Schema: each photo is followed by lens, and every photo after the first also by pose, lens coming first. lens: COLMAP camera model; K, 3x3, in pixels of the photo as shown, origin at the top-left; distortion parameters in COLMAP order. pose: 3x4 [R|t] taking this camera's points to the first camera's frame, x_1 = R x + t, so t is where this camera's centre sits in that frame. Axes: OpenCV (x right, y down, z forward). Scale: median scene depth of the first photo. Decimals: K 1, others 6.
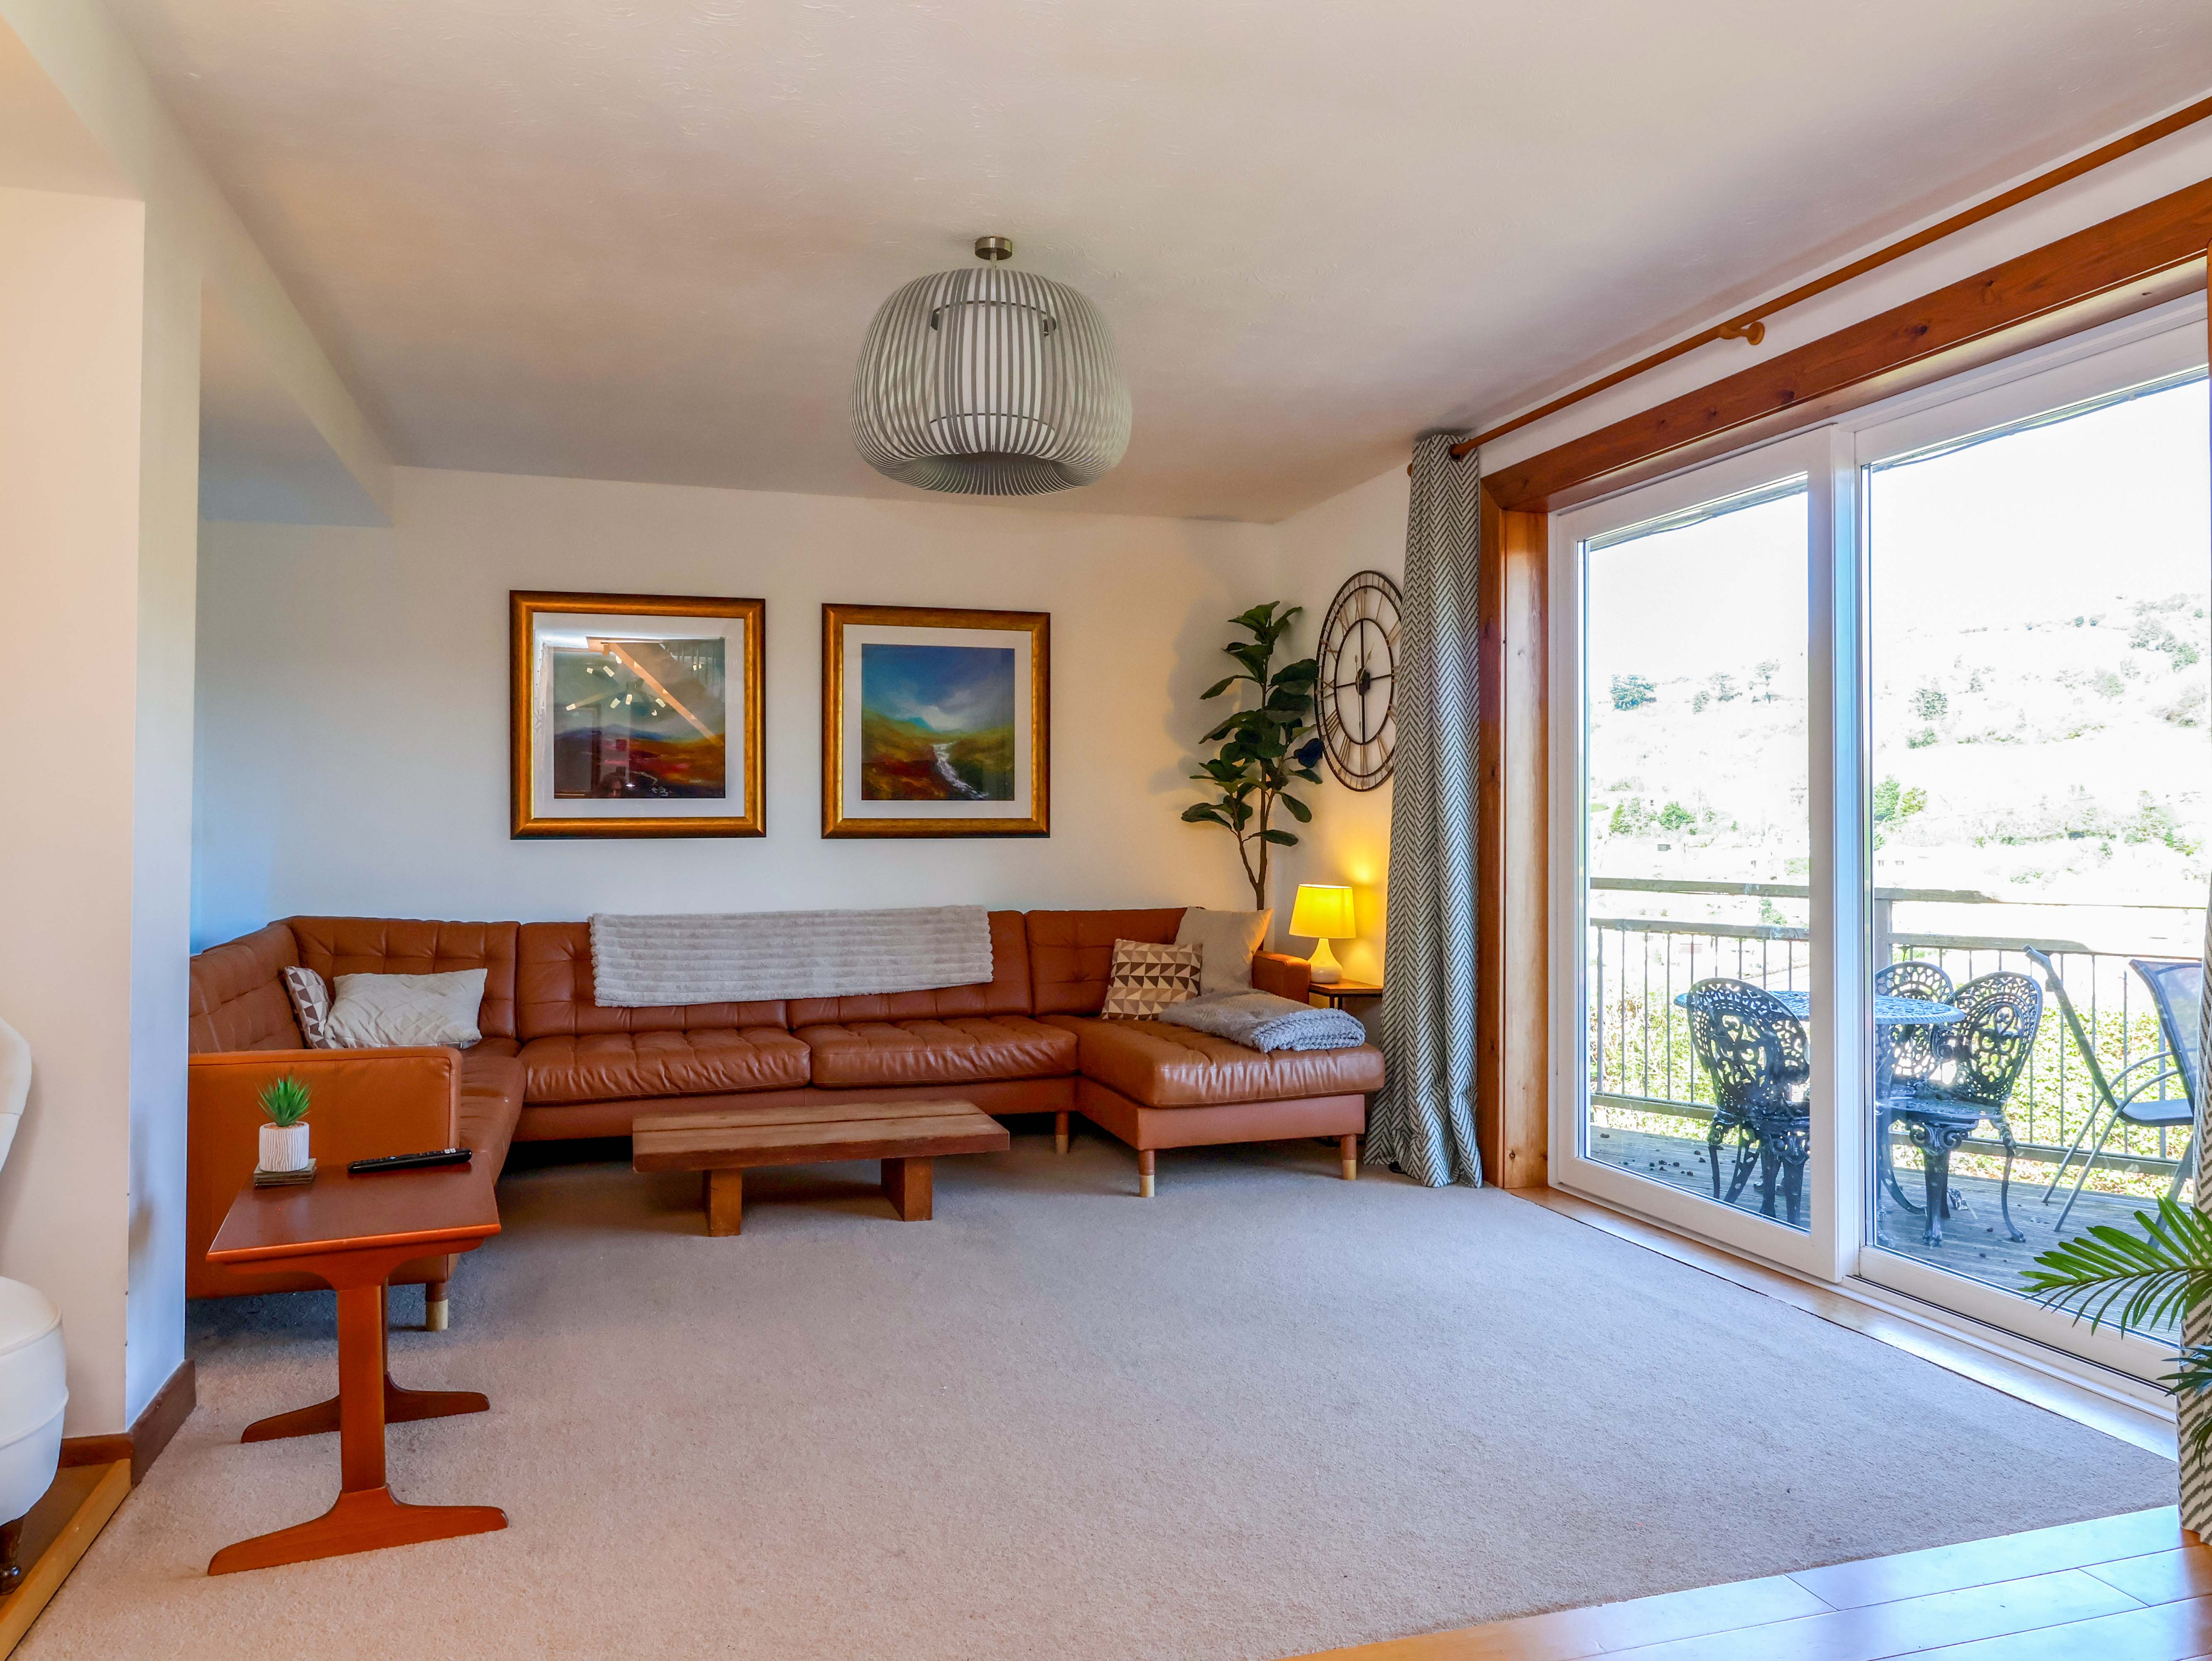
lens RADIAL K [[1567.6, 0, 1106.0], [0, 1567.6, 830.5], [0, 0, 1]] dist [0.000577, -0.000581]
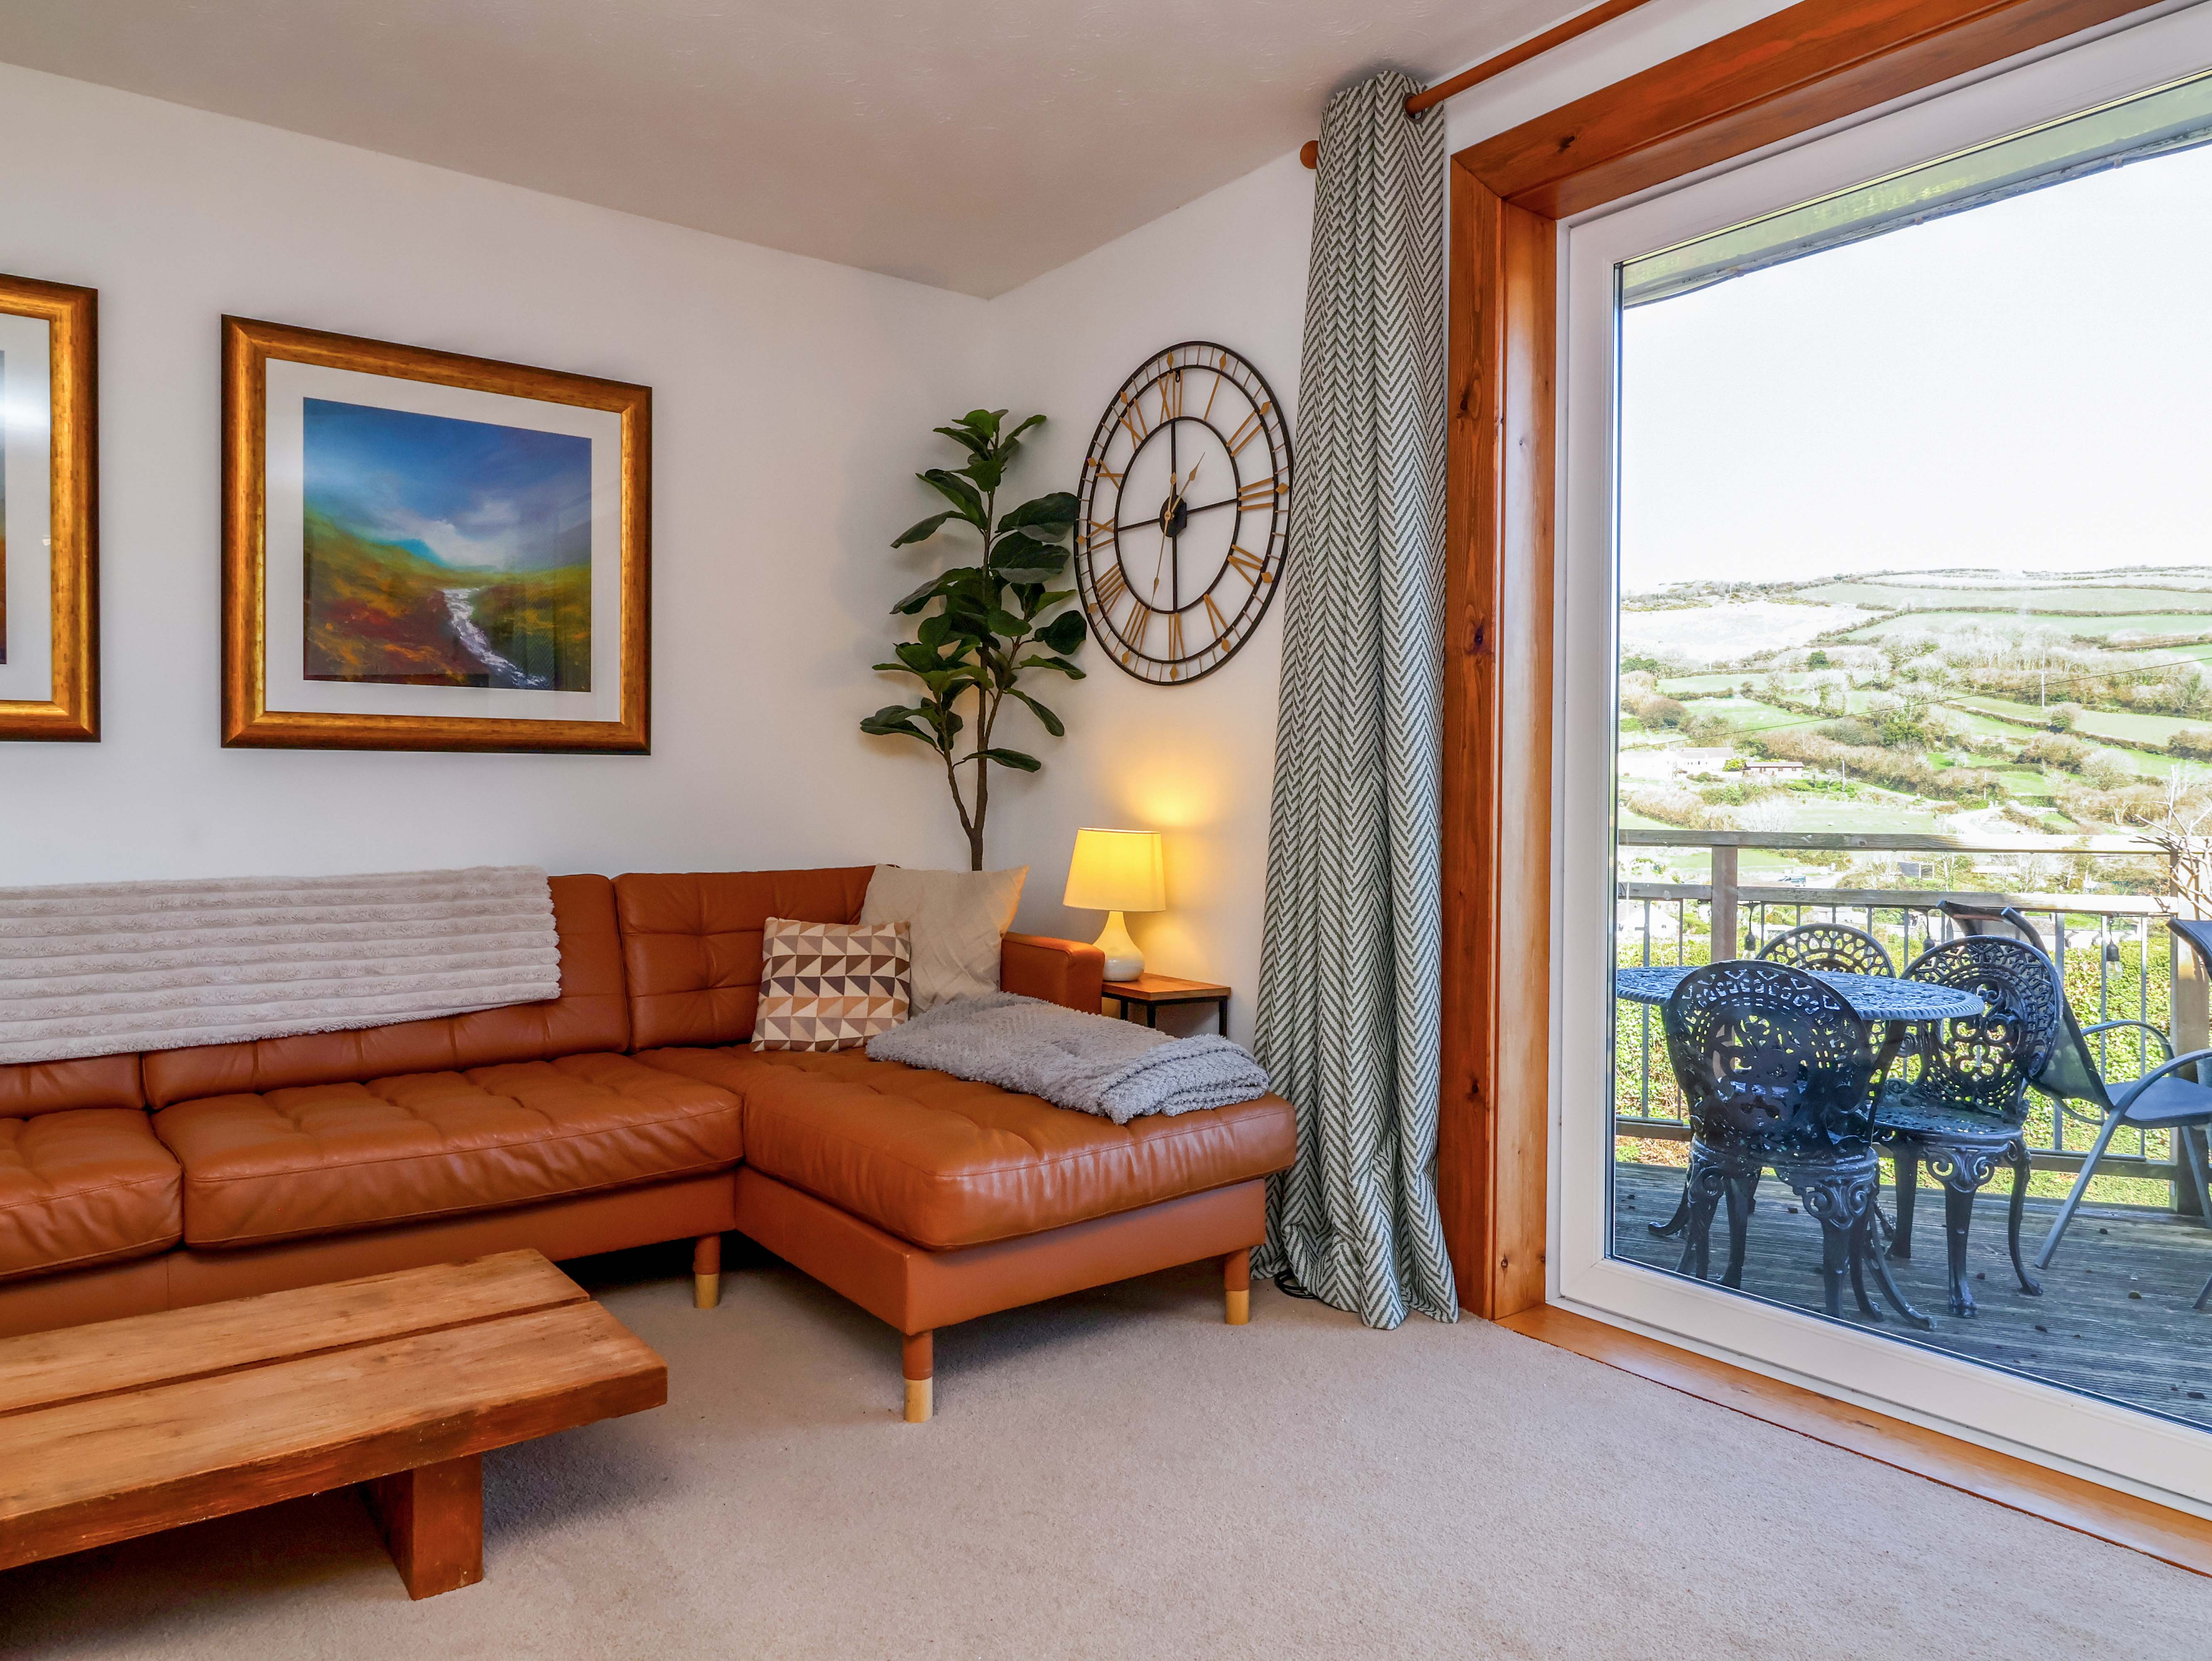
lens RADIAL K [[1430.6, 0, 1111.0], [0, 1430.6, 818.6], [0, 0, 1]] dist [0.012024, -0.027873]
pose [[0.938314, -0.000078, 0.345785, -0.064121], [-0.005574, 0.999867, 0.015353, 0.020878], [-0.345740, -0.016334, 0.938188, 0.432618]]
